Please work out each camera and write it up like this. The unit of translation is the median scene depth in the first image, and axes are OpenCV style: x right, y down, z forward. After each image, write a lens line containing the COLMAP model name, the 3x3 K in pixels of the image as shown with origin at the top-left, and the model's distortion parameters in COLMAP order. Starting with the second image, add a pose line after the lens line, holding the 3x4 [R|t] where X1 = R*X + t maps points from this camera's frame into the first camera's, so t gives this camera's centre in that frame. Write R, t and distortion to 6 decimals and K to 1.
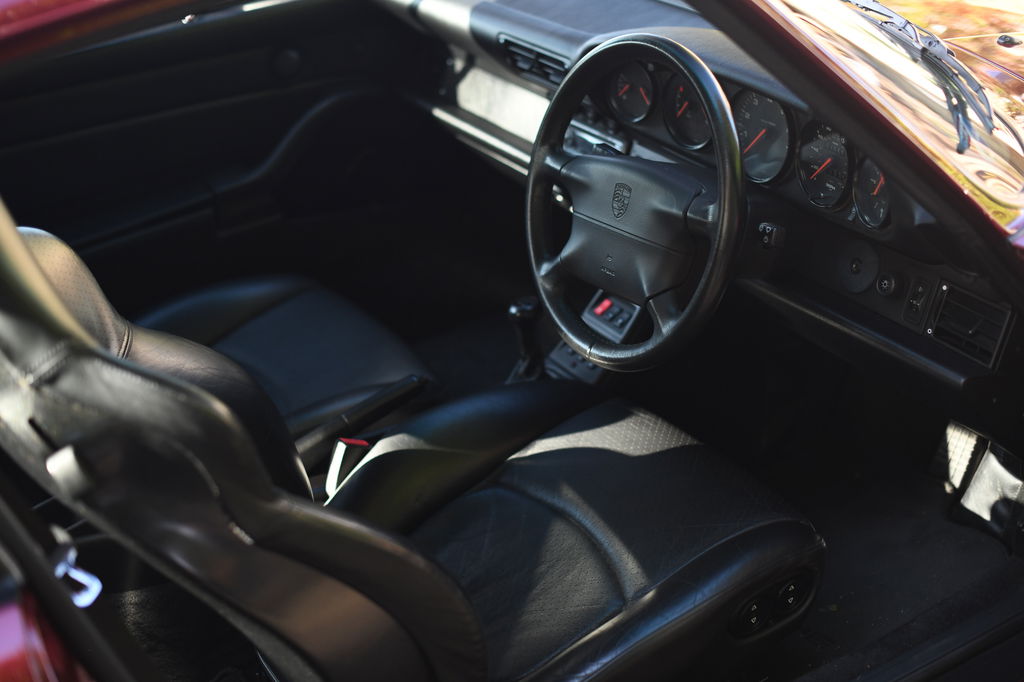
lens RADIAL K [[1542.1, 0, 512.0], [0, 1542.1, 341.0], [0, 0, 1]] dist [-0.154066, 0.046269]
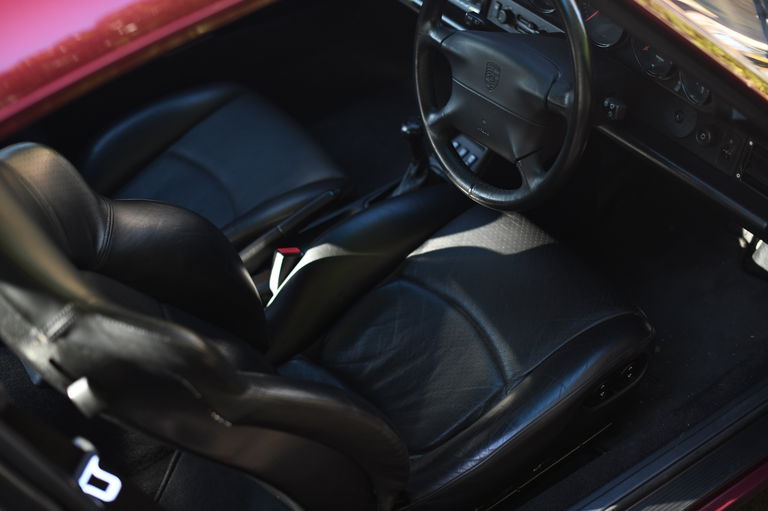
lens RADIAL K [[1156.6, 0, 384.0], [0, 1156.6, 255.5], [0, 0, 1]] dist [-0.154066, 0.046269]
pose [[0.998668, -0.050979, -0.007939, -0.016396], [0.051403, 0.969898, 0.238025, -0.172327], [-0.004434, -0.238116, 0.971227, 0.057717]]
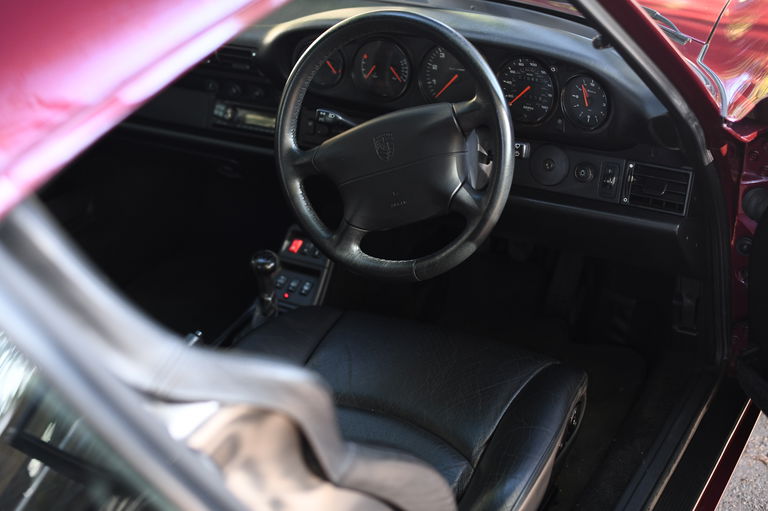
lens RADIAL K [[1156.6, 0, 384.0], [0, 1156.6, 255.5], [0, 0, 1]] dist [-0.154066, 0.046269]
pose [[0.880381, -0.211090, 0.424700, -0.334087], [0.217382, 0.975486, 0.034228, -0.037219], [-0.421514, 0.062189, 0.904687, 0.164045]]
